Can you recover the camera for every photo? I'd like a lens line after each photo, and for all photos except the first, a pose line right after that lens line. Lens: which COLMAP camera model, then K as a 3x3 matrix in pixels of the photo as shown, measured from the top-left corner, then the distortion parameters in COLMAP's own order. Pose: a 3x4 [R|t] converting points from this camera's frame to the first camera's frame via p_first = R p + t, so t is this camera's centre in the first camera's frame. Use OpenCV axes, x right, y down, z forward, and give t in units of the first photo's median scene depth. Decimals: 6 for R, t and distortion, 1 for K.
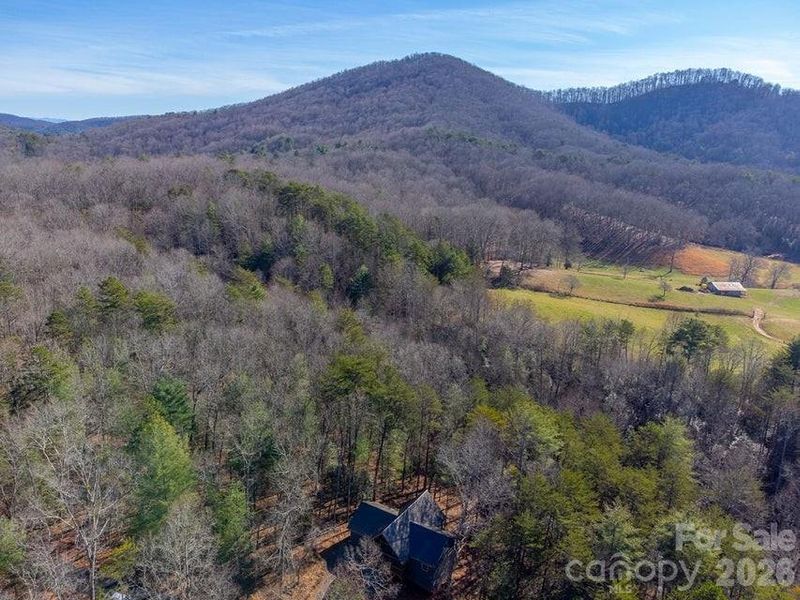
lens RADIAL K [[603.8, 0, 399.1], [0, 603.8, 286.4], [0, 0, 1]] dist [0.031777, 0.002286]
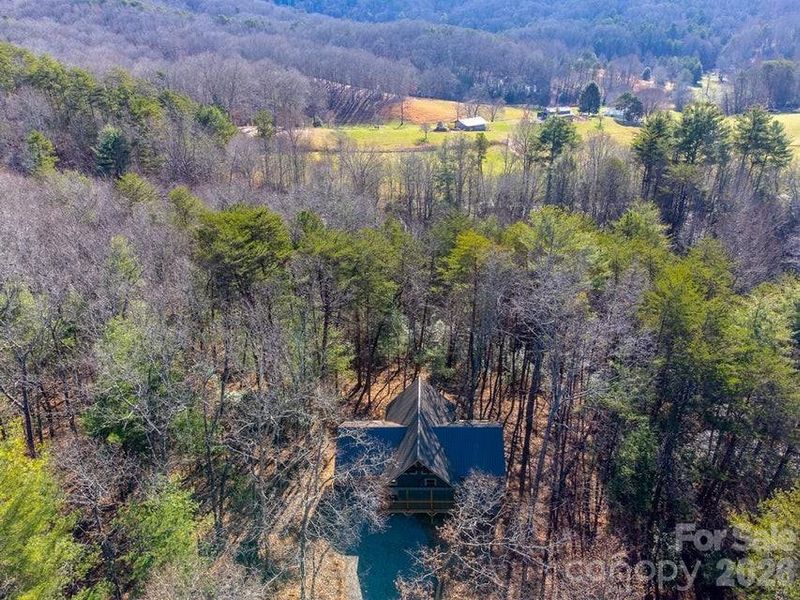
lens RADIAL K [[603.8, 0, 399.1], [0, 603.8, 286.4], [0, 0, 1]] dist [0.031777, 0.002286]
pose [[0.860166, -0.245998, 0.446766, -0.022991], [0.168976, 0.963970, 0.205447, 0.010371], [-0.481208, -0.101226, 0.870742, 0.045485]]
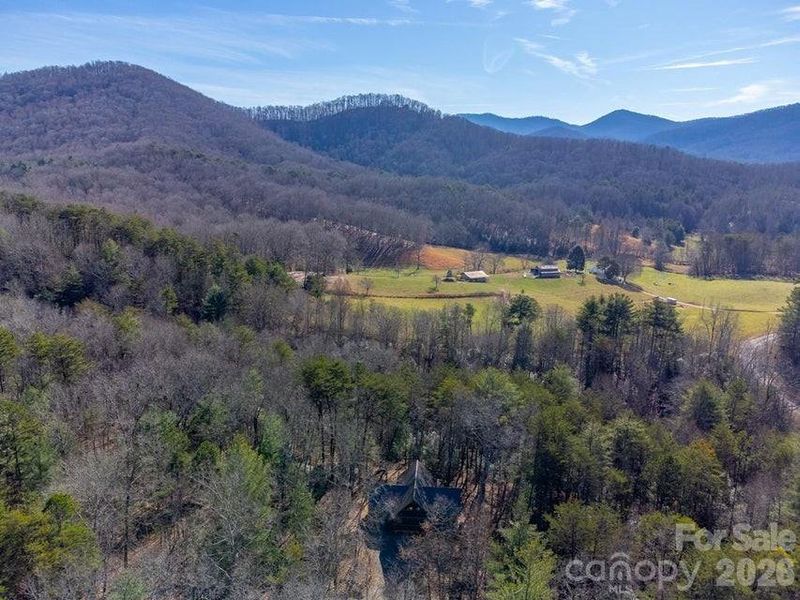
lens RADIAL K [[603.8, 0, 399.1], [0, 603.8, 286.4], [0, 0, 1]] dist [0.031777, 0.002286]
pose [[0.879356, -0.106600, 0.464078, -0.047482], [0.117787, 0.993027, 0.004912, -0.000227], [-0.461366, 0.050343, 0.885780, -0.002136]]
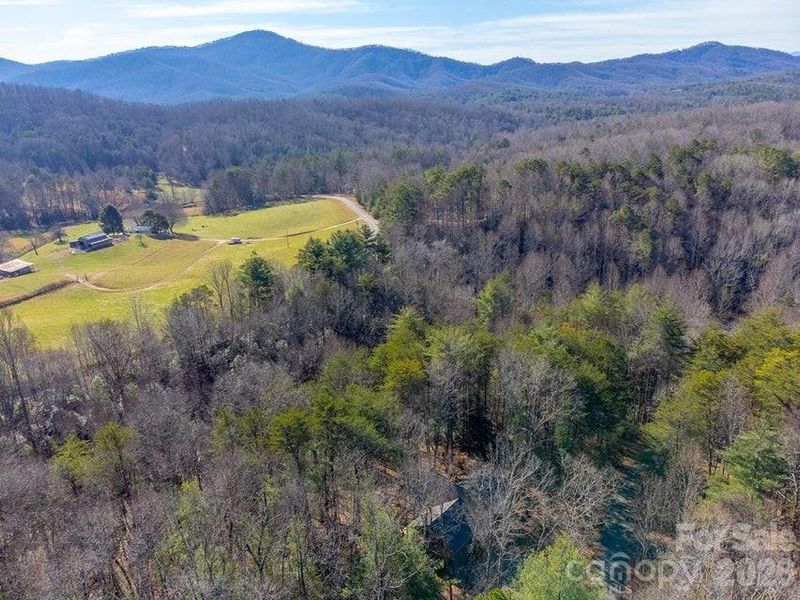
lens RADIAL K [[603.8, 0, 399.1], [0, 603.8, 286.4], [0, 0, 1]] dist [0.031777, 0.002286]
pose [[0.124458, -0.326552, 0.936949, -0.071258], [0.286052, 0.916007, 0.281256, -0.018326], [-0.950097, 0.233012, 0.207416, 0.079879]]
